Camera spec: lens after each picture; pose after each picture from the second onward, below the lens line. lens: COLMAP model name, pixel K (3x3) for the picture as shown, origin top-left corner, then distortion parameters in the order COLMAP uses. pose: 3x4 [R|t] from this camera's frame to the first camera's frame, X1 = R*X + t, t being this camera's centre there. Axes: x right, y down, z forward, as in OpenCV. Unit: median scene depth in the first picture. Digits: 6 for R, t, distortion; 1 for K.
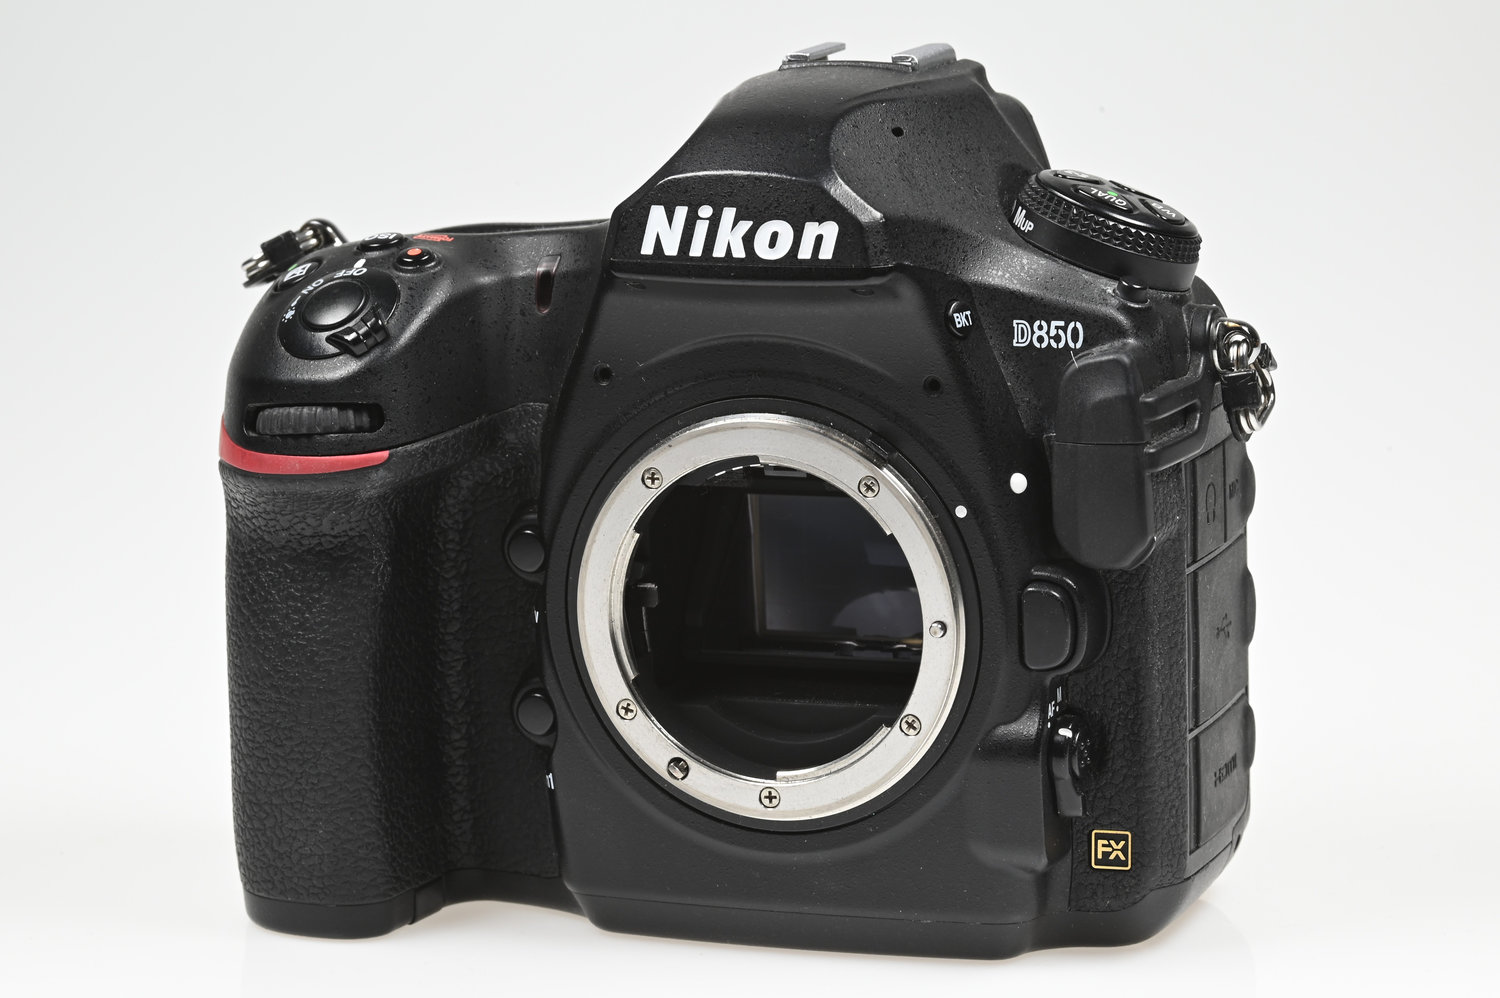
lens RADIAL K [[5270.0, 0, 746.9], [0, 5270.0, 492.7], [0, 0, 1]] dist [0.231066, 0.000000]
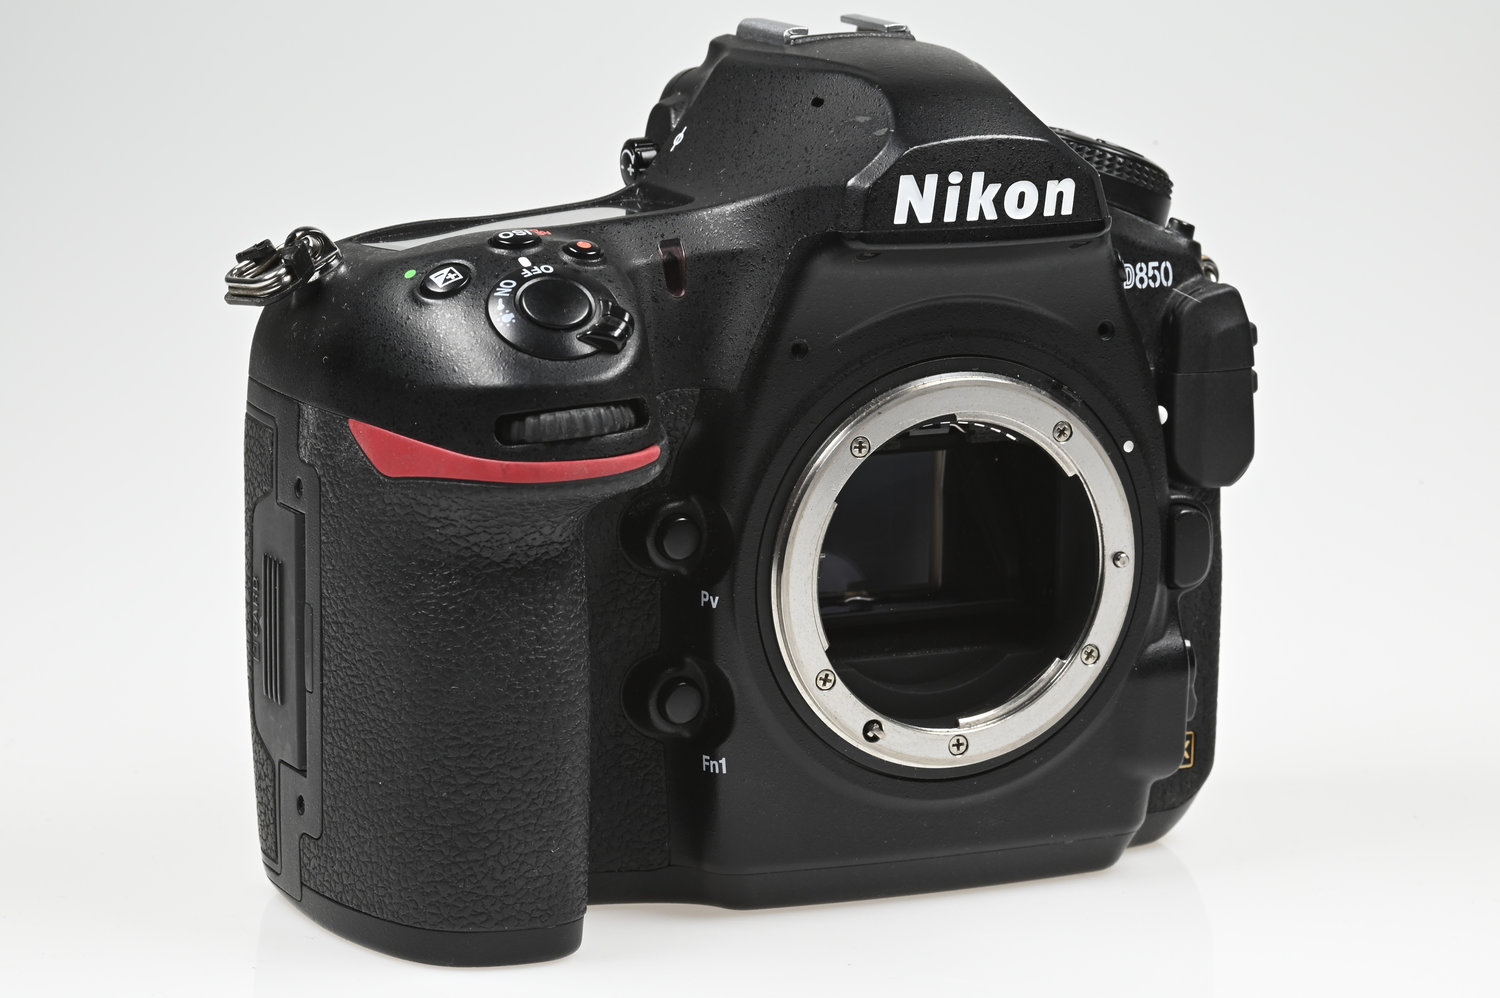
lens RADIAL K [[5270.0, 0, 750.0], [0, 5270.0, 504.3], [0, 0, 1]] dist [0.231066, 0.000000]
pose [[0.703507, -0.101659, 0.703380, -0.745671], [0.102842, 0.993861, 0.040781, -0.035252], [-0.703208, 0.043647, 0.709643, 0.295210]]
